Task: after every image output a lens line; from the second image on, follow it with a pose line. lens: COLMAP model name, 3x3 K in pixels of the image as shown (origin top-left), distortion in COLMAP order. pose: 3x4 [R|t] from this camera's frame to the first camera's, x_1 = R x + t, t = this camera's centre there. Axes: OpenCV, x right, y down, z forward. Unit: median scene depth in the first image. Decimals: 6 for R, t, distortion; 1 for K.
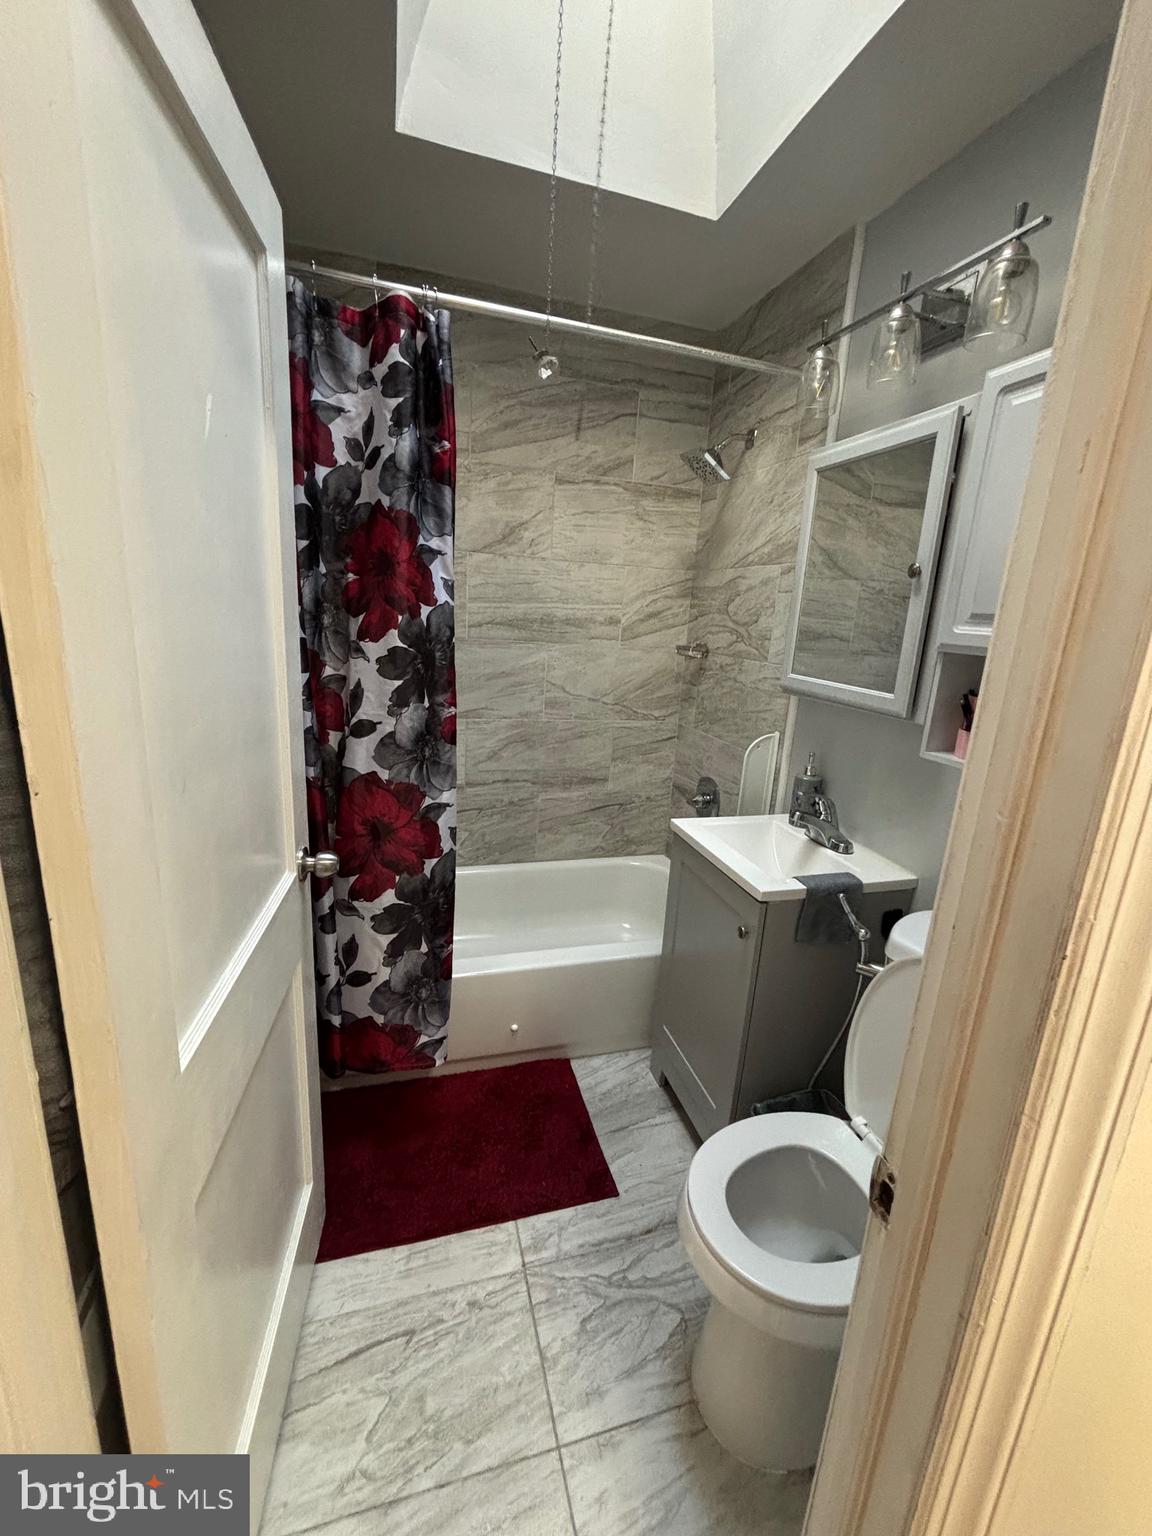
lens RADIAL K [[627.1, 0, 578.9], [0, 627.1, 758.2], [0, 0, 1]] dist [0.008539, 0.000103]
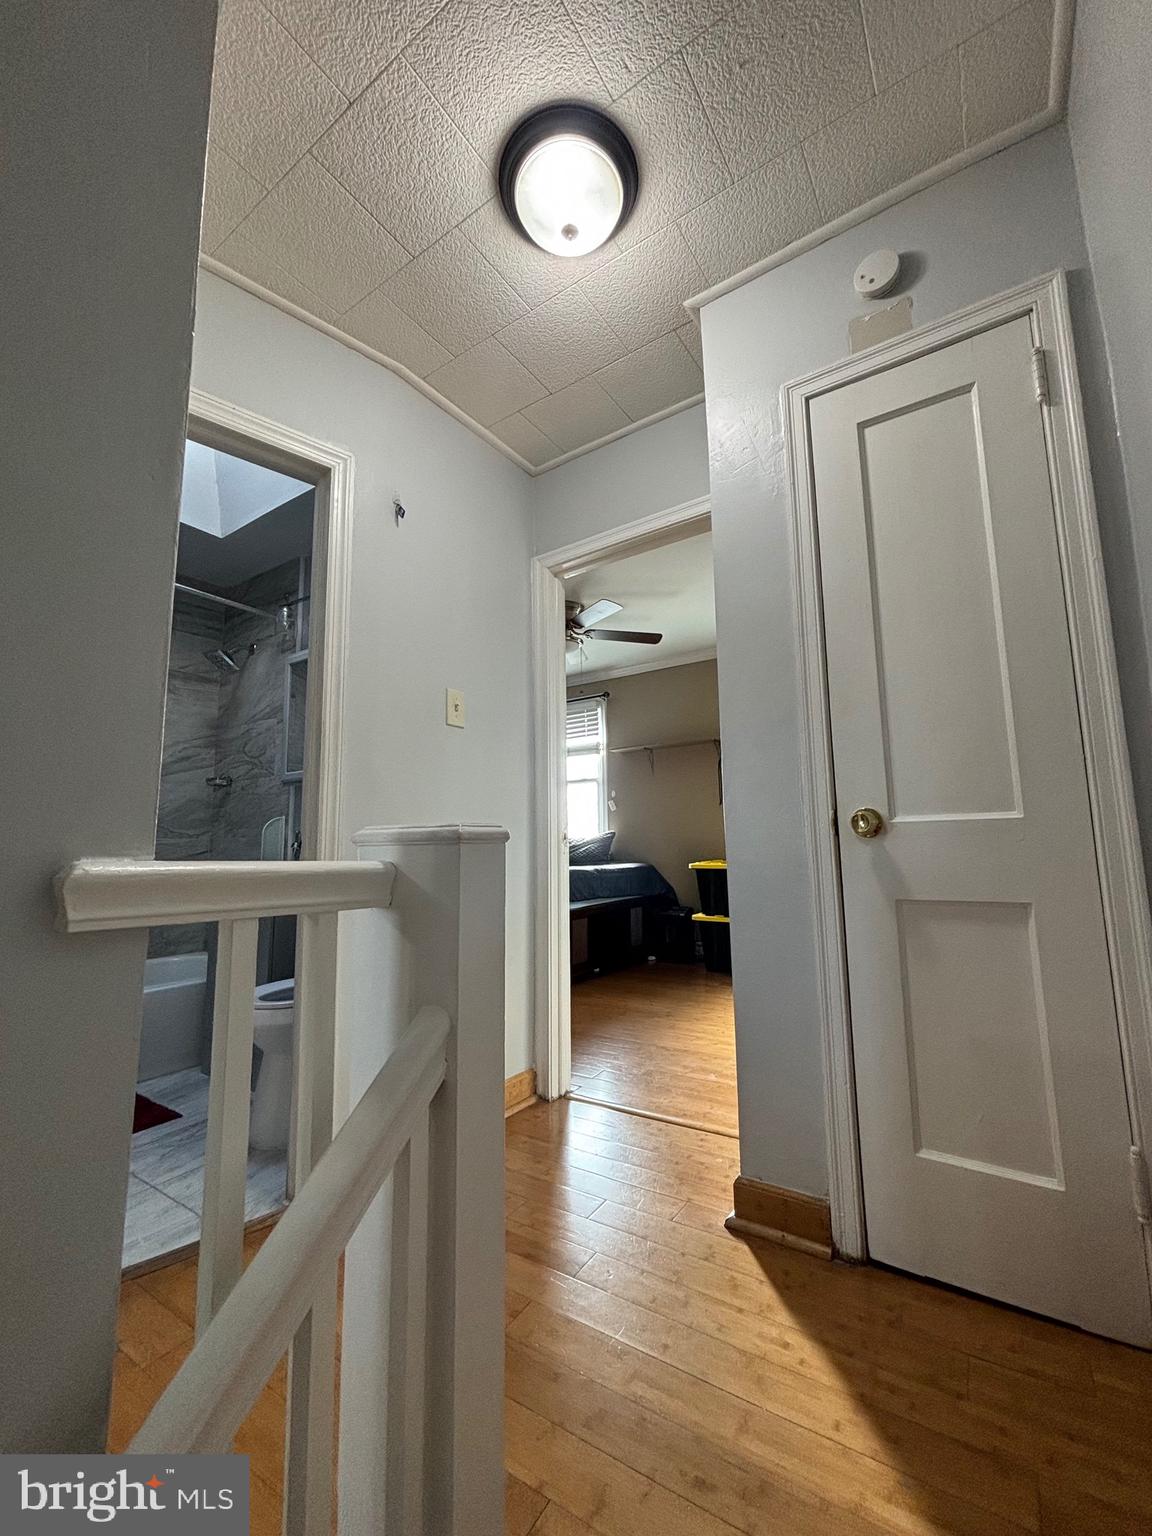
lens RADIAL K [[627.1, 0, 578.9], [0, 627.1, 758.2], [0, 0, 1]] dist [0.008539, 0.000103]
pose [[0.764882, 0.008422, 0.644116, -0.122019], [0.212927, 0.940404, -0.265144, 0.361189], [-0.607962, 0.339954, 0.717505, -0.572523]]
